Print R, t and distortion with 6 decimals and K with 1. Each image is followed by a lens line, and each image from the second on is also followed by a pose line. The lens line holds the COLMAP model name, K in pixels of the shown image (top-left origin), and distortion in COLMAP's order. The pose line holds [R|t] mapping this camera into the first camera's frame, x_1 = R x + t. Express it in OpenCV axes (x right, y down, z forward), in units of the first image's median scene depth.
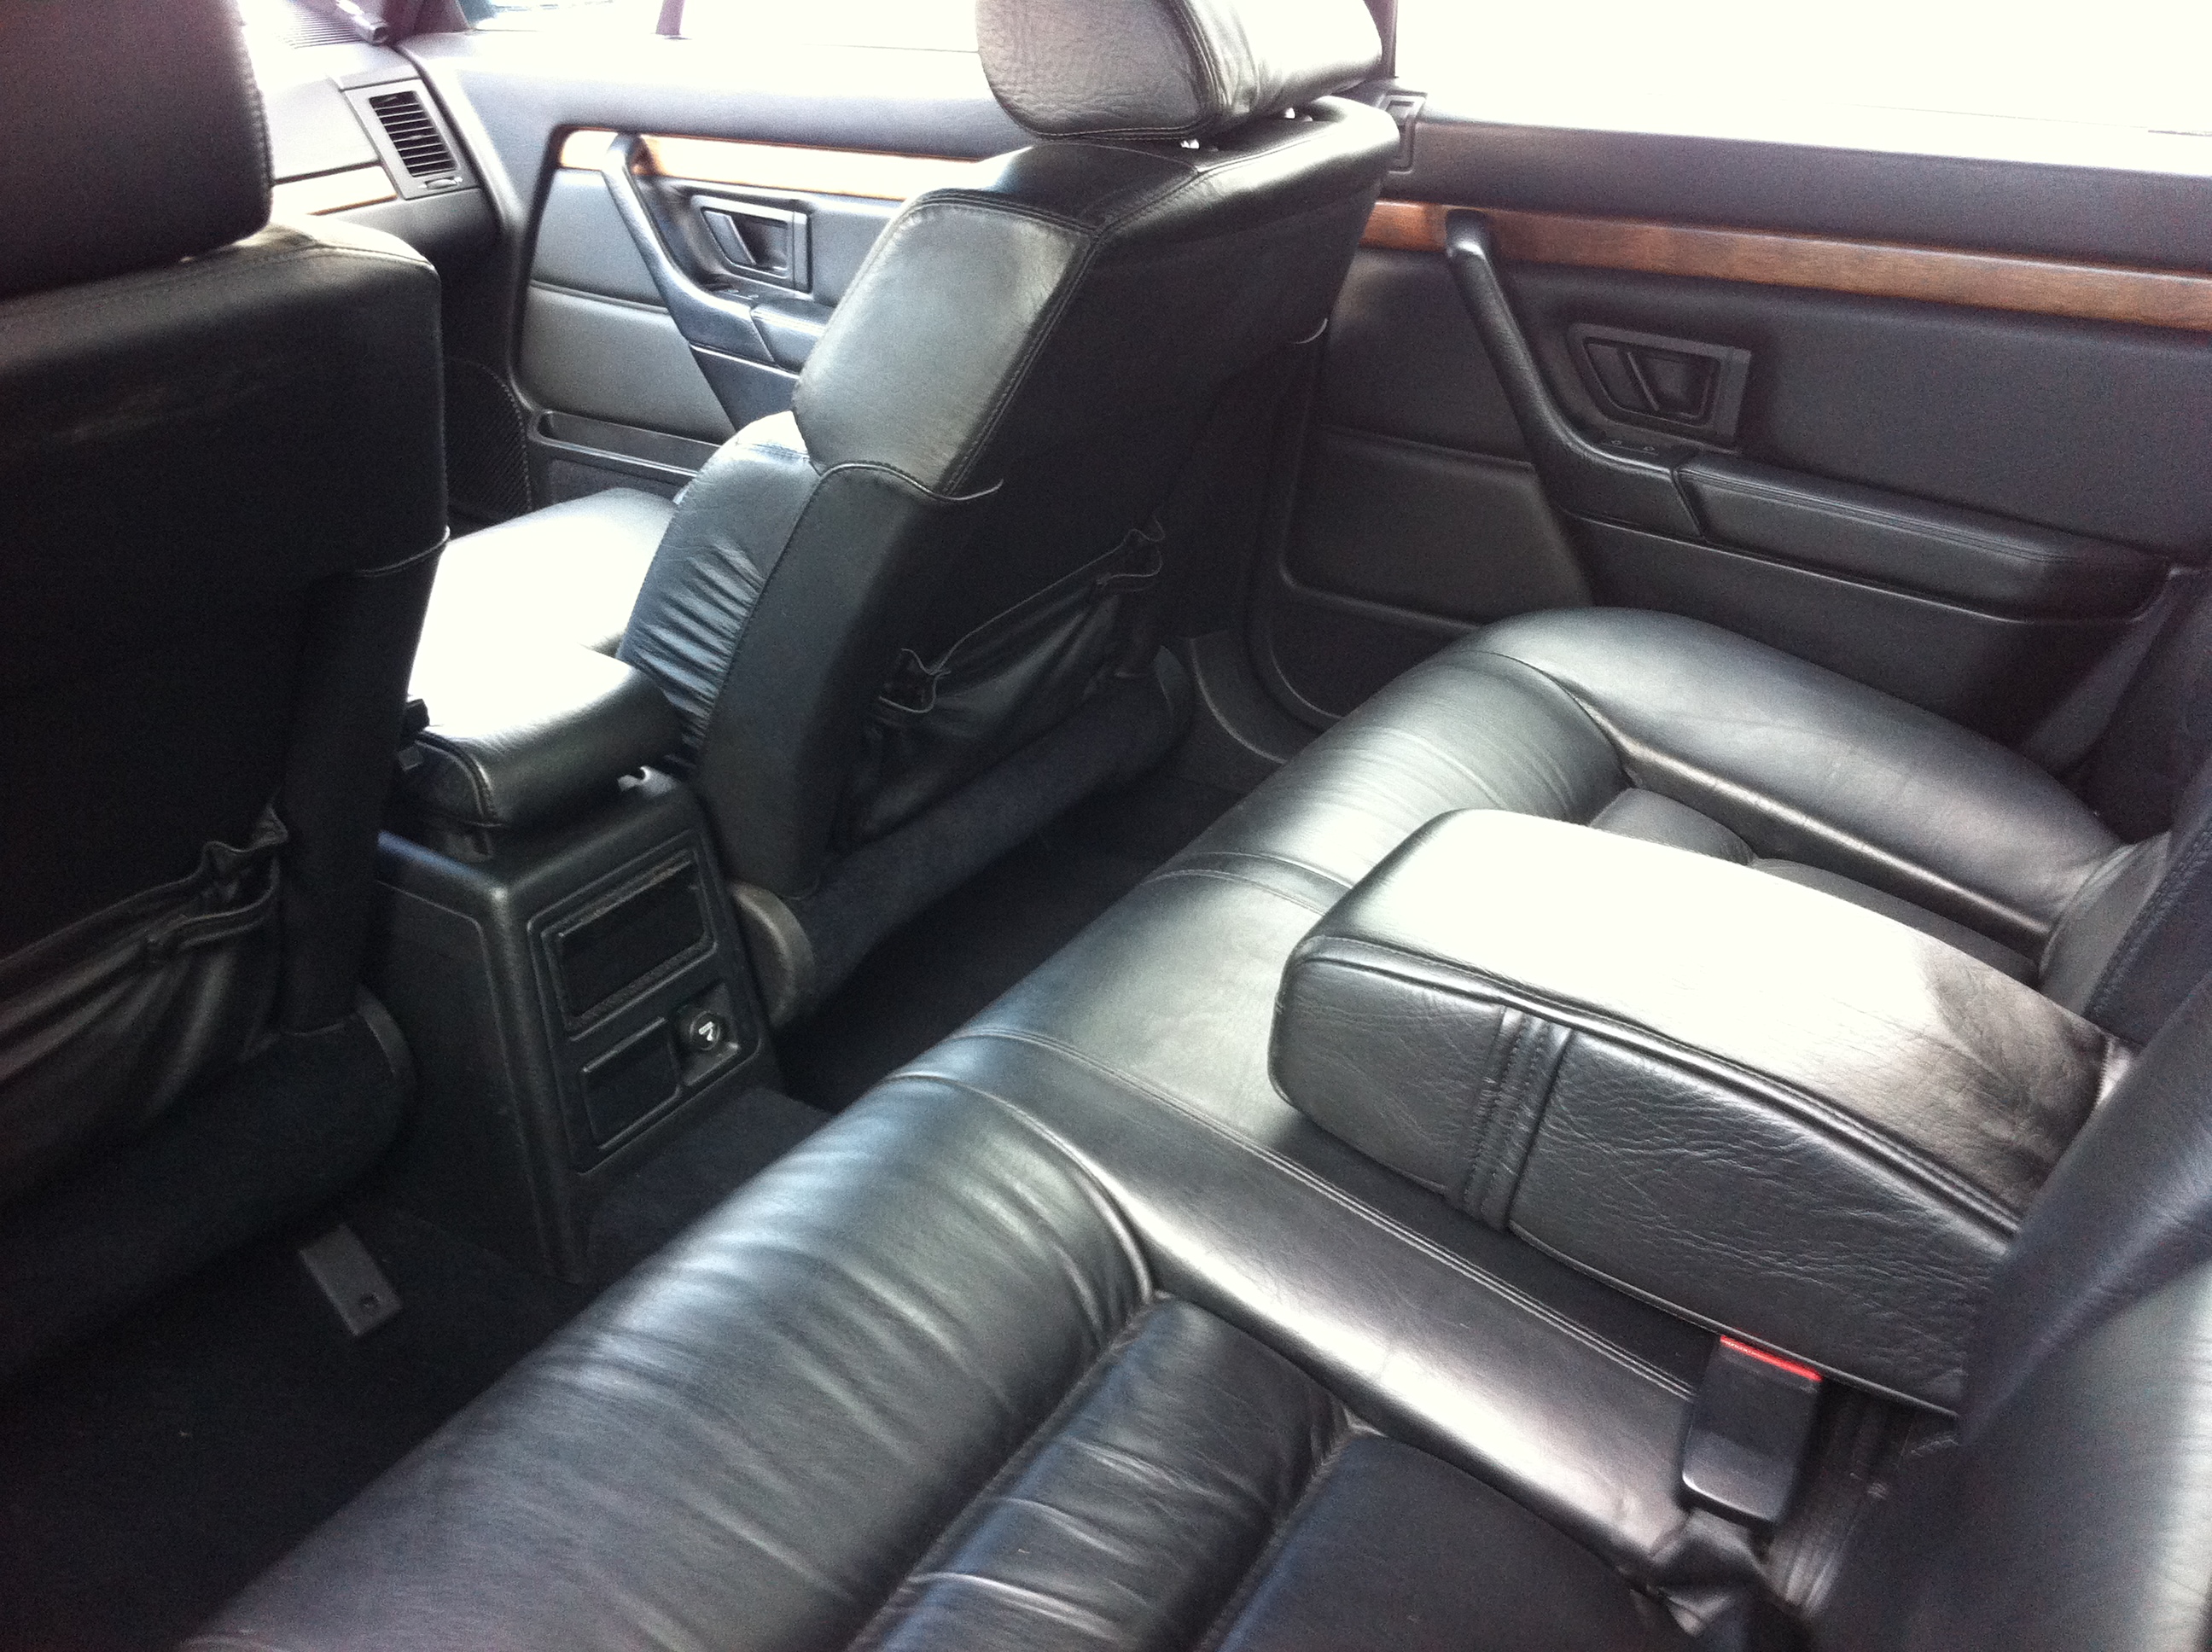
lens RADIAL K [[2098.7, 0, 1107.9], [0, 2098.7, 755.2], [0, 0, 1]] dist [0.091453, -0.307243]
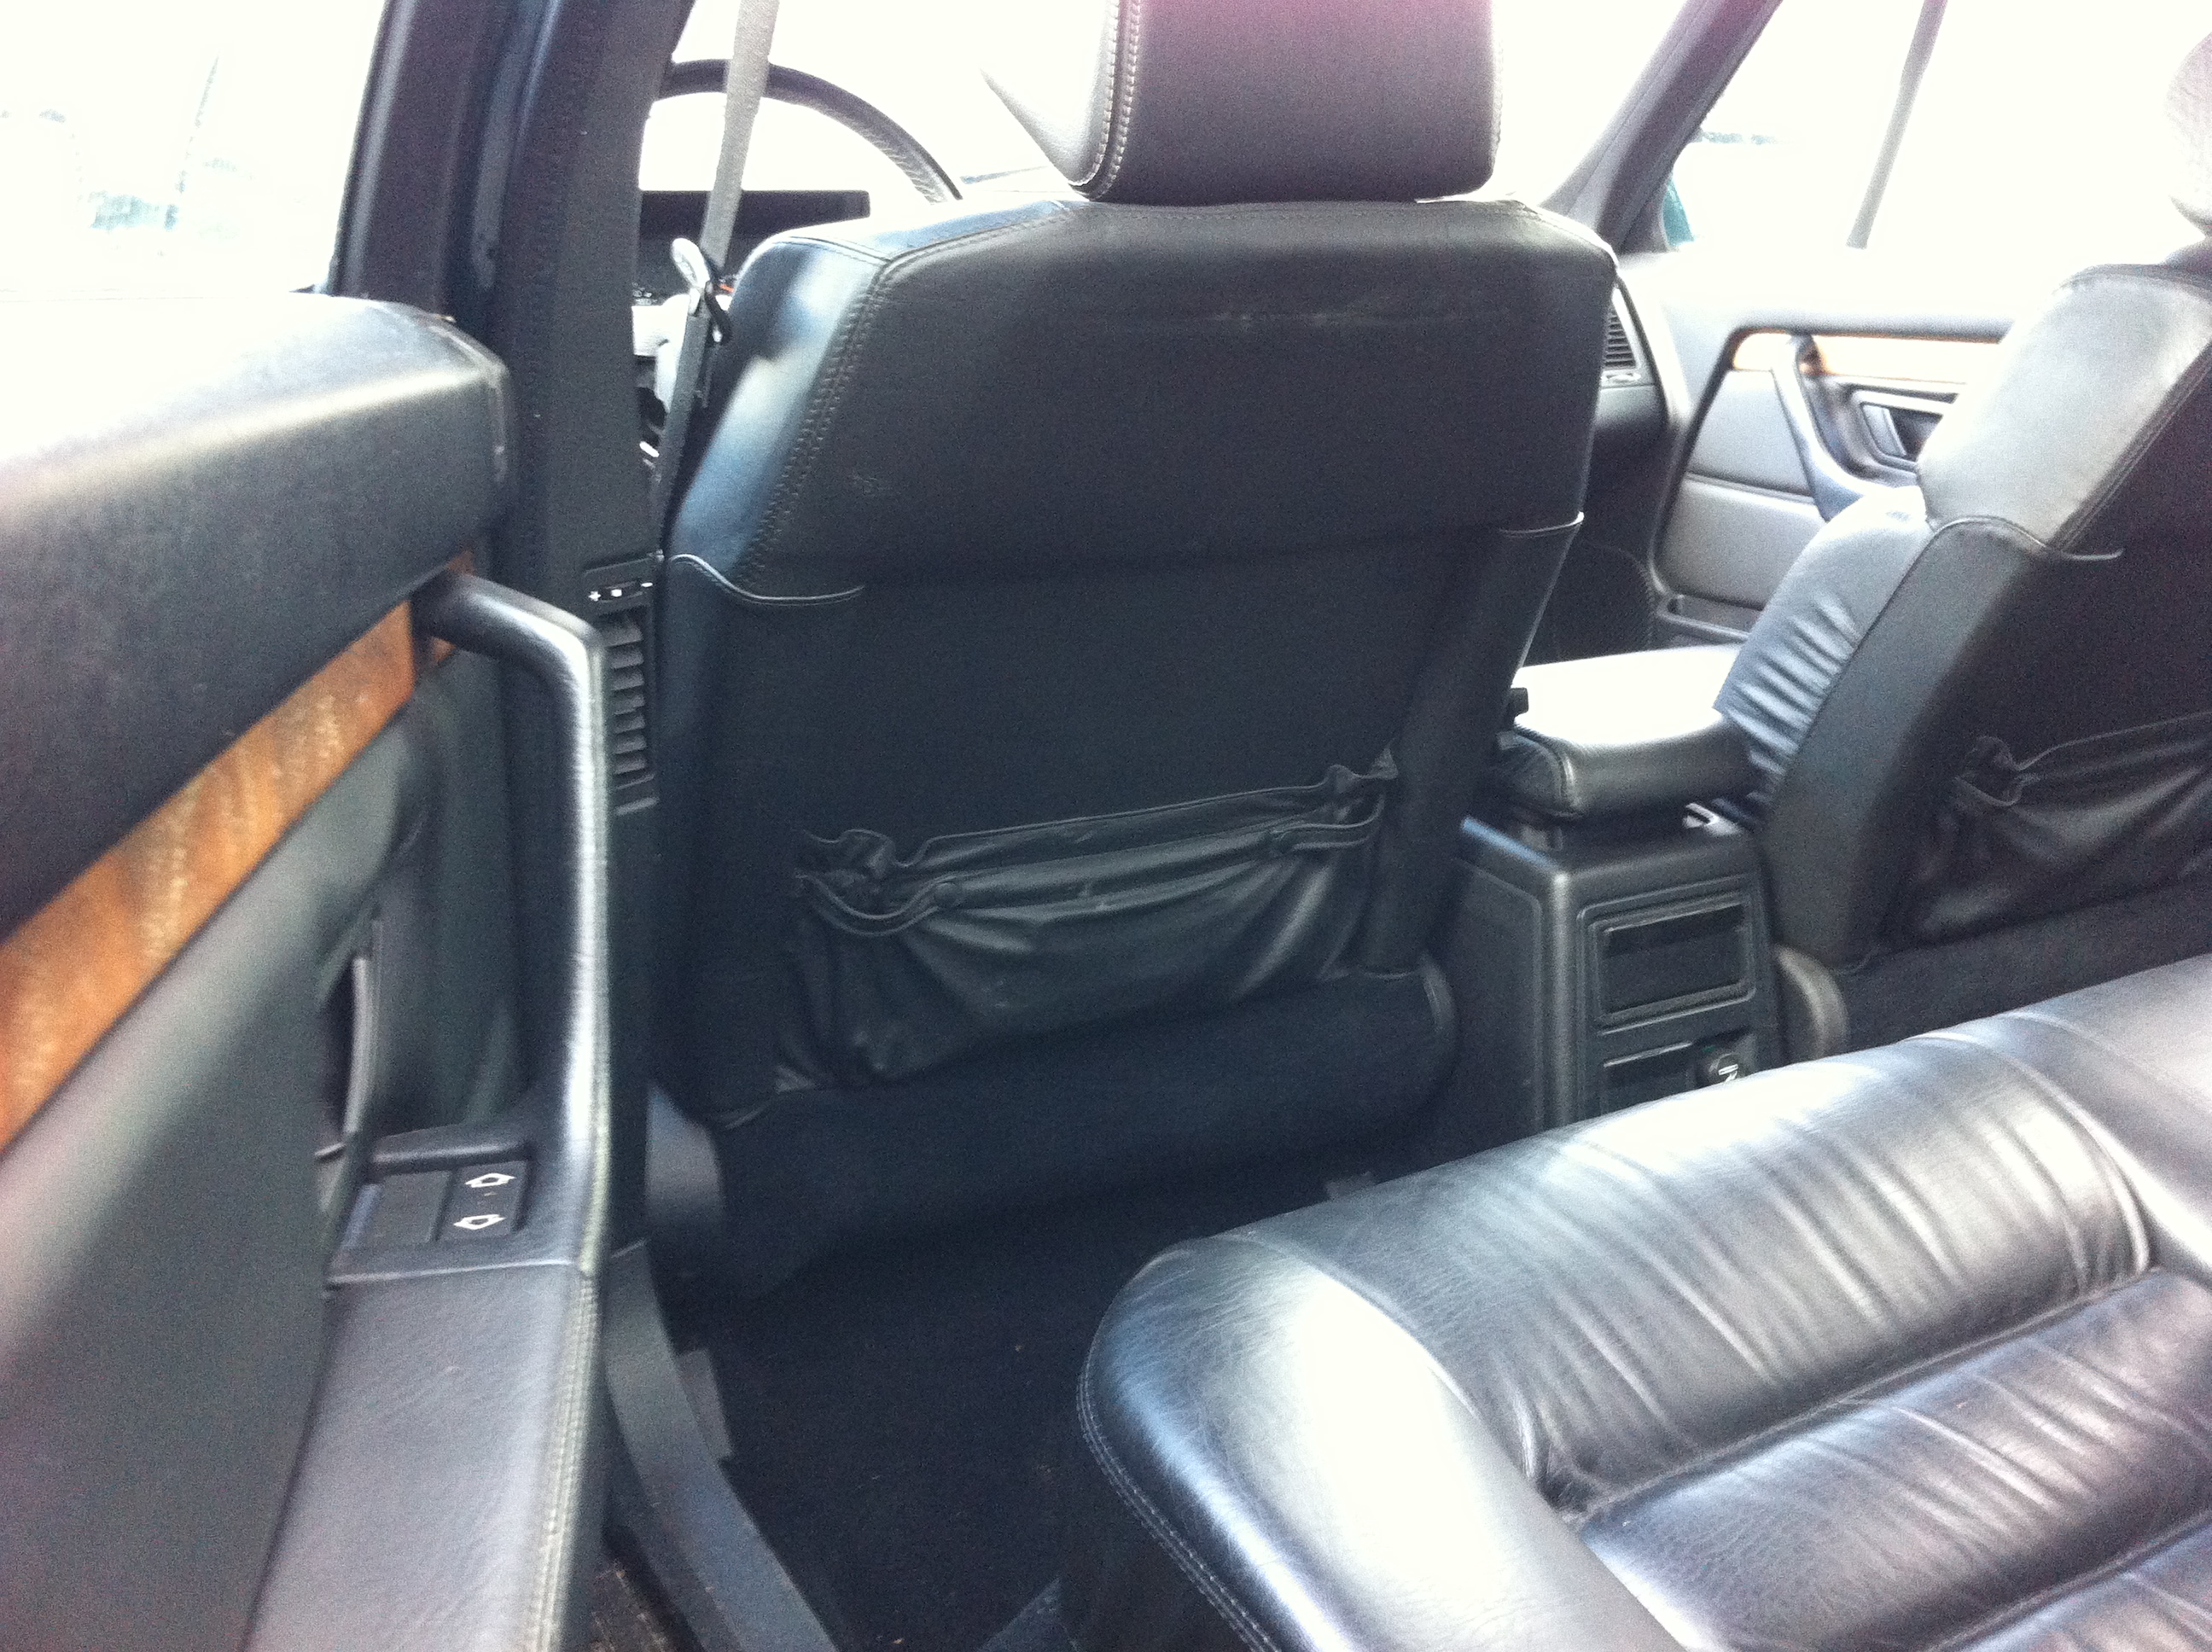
lens RADIAL K [[2098.7, 0, 1107.9], [0, 2098.7, 755.2], [0, 0, 1]] dist [0.091453, -0.307243]
pose [[0.860695, 0.129978, -0.492250, 0.037760], [-0.212724, 0.970231, -0.115759, 0.168645], [0.462551, 0.204347, 0.862722, -0.065101]]
